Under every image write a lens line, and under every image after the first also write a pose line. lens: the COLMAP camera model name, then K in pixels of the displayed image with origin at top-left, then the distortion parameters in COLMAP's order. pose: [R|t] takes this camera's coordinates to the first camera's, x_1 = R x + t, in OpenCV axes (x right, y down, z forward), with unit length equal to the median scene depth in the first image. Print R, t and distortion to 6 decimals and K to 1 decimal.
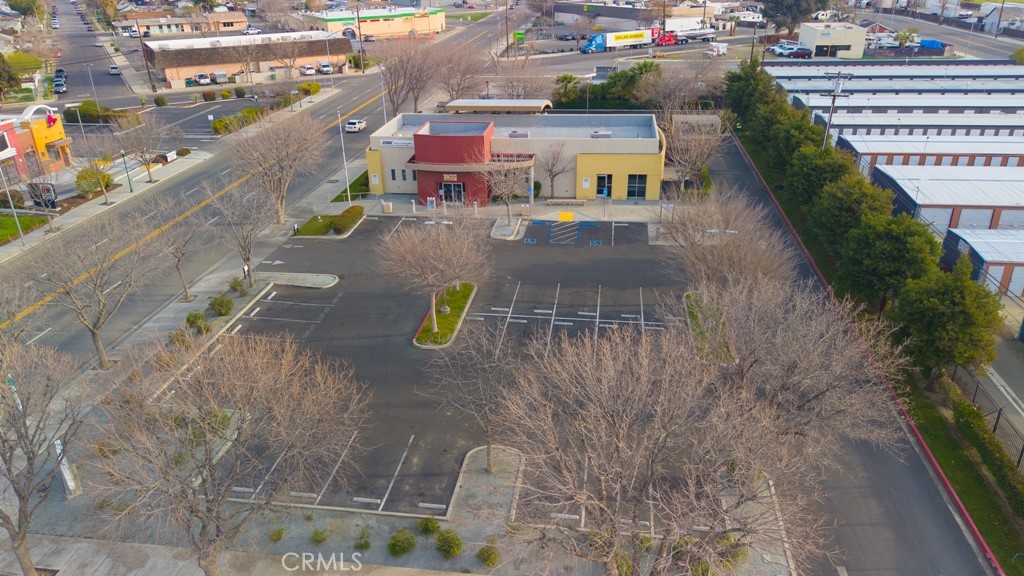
lens RADIAL K [[702.7, 0, 511.9], [0, 702.7, 309.8], [0, 0, 1]] dist [0.010414, -0.004894]
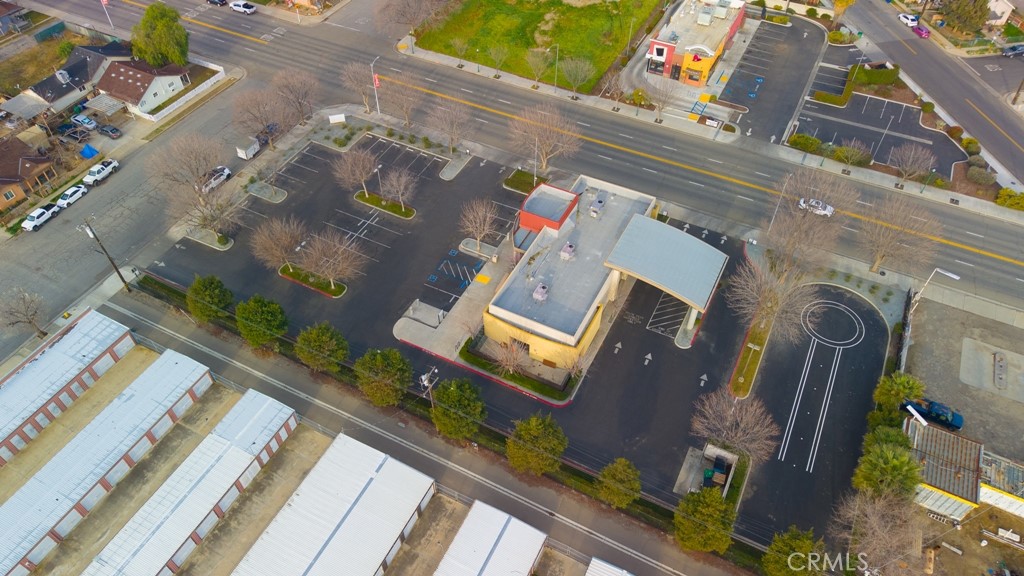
lens RADIAL K [[702.7, 0, 511.9], [0, 702.7, 309.8], [0, 0, 1]] dist [0.010414, -0.004894]
pose [[-0.329406, 0.719240, -0.611707, 0.962568], [-0.427094, 0.464292, 0.775902, -1.219927], [0.842070, 0.516844, 0.154243, 0.829151]]
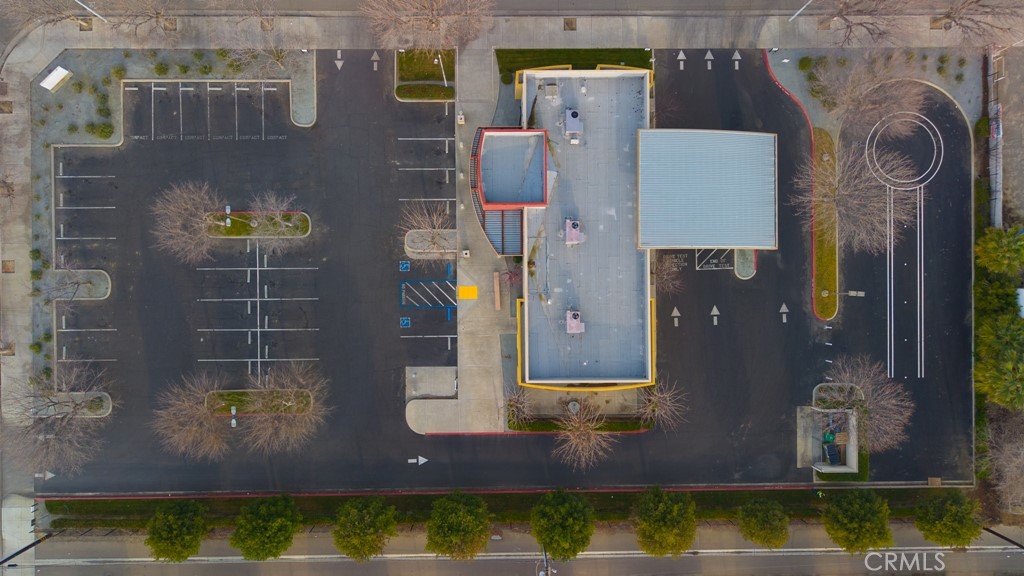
lens RADIAL K [[702.7, 0, 511.9], [0, 702.7, 309.8], [0, 0, 1]] dist [0.010414, -0.004894]
pose [[0.142948, 0.989405, 0.025359, 0.082155], [-0.471871, 0.045608, 0.880487, -1.061068], [0.870002, -0.137830, 0.473391, 0.532123]]
